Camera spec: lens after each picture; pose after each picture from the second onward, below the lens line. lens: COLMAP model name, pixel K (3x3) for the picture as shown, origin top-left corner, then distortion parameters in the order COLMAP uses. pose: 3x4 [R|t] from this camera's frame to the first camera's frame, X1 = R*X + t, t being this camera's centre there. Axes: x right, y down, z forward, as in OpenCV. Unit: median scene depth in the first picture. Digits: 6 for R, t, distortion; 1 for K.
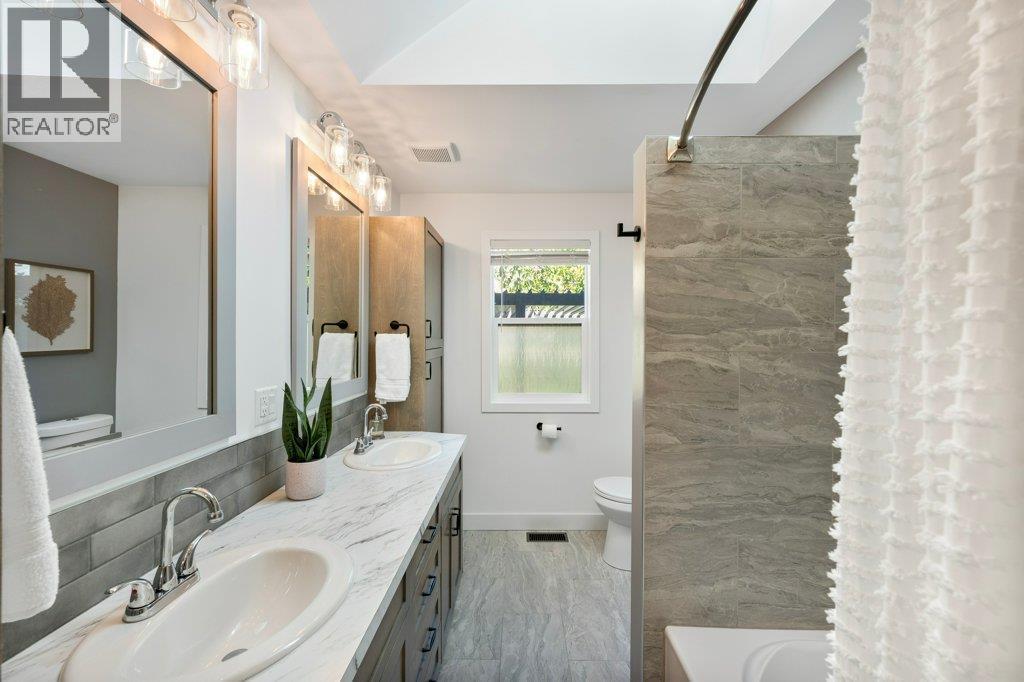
lens RADIAL K [[417.5, 0, 522.1], [0, 417.5, 340.9], [0, 0, 1]] dist [-0.008288, 0.000673]
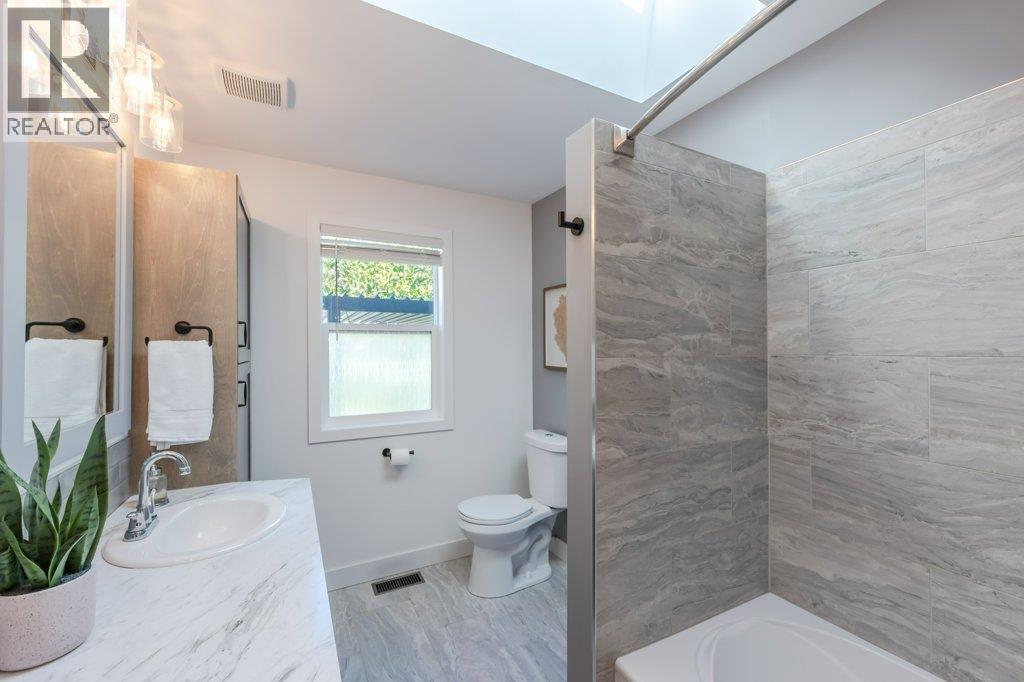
lens RADIAL K [[417.5, 0, 529.5], [0, 417.5, 347.3], [0, 0, 1]] dist [-0.008288, 0.000673]
pose [[0.876314, -0.003469, 0.481727, -0.247784], [0.009966, 0.999891, -0.010929, 0.010583], [-0.481636, 0.014378, 0.876253, 0.275226]]
